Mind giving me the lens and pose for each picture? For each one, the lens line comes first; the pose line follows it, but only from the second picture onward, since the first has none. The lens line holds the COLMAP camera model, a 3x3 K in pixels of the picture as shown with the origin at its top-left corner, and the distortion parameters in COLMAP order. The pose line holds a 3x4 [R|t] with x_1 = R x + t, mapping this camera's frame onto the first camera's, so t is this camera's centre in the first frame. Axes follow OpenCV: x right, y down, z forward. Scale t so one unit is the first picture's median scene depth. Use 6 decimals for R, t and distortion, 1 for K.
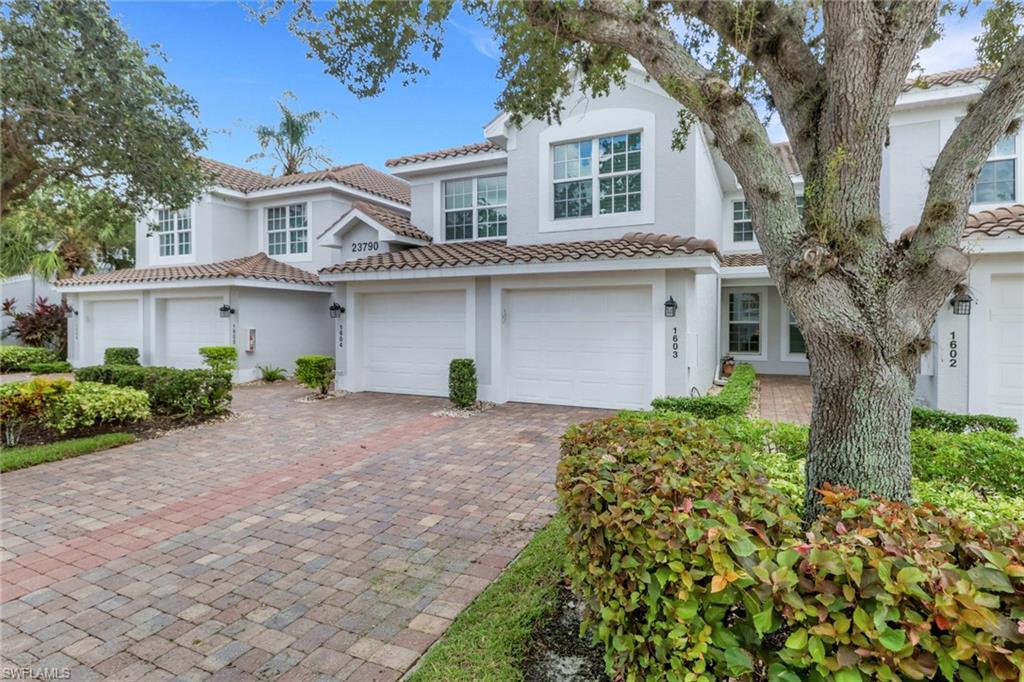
lens RADIAL K [[497.4, 0, 515.1], [0, 497.4, 333.2], [0, 0, 1]] dist [0.000054, 0.000372]
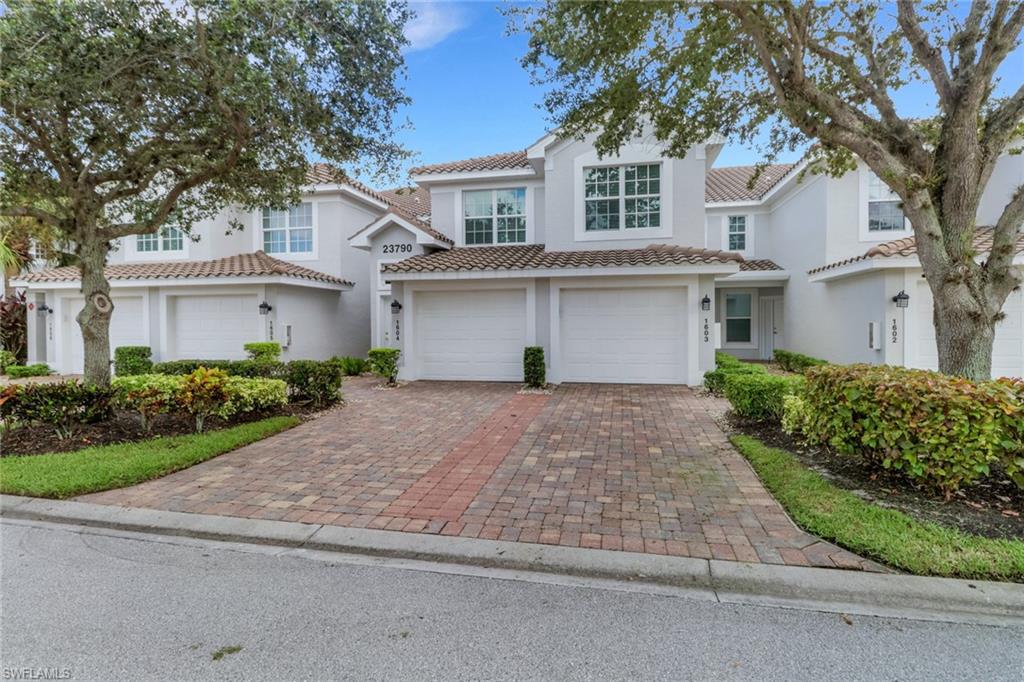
lens RADIAL K [[489.0, 0, 510.8], [0, 489.0, 337.4], [0, 0, 1]] dist [-0.000803, -0.001150]
pose [[0.973970, -0.014200, 0.226231, -0.367377], [0.012665, 0.999886, 0.008236, 0.016215], [-0.226323, -0.005156, 0.974039, -0.109026]]
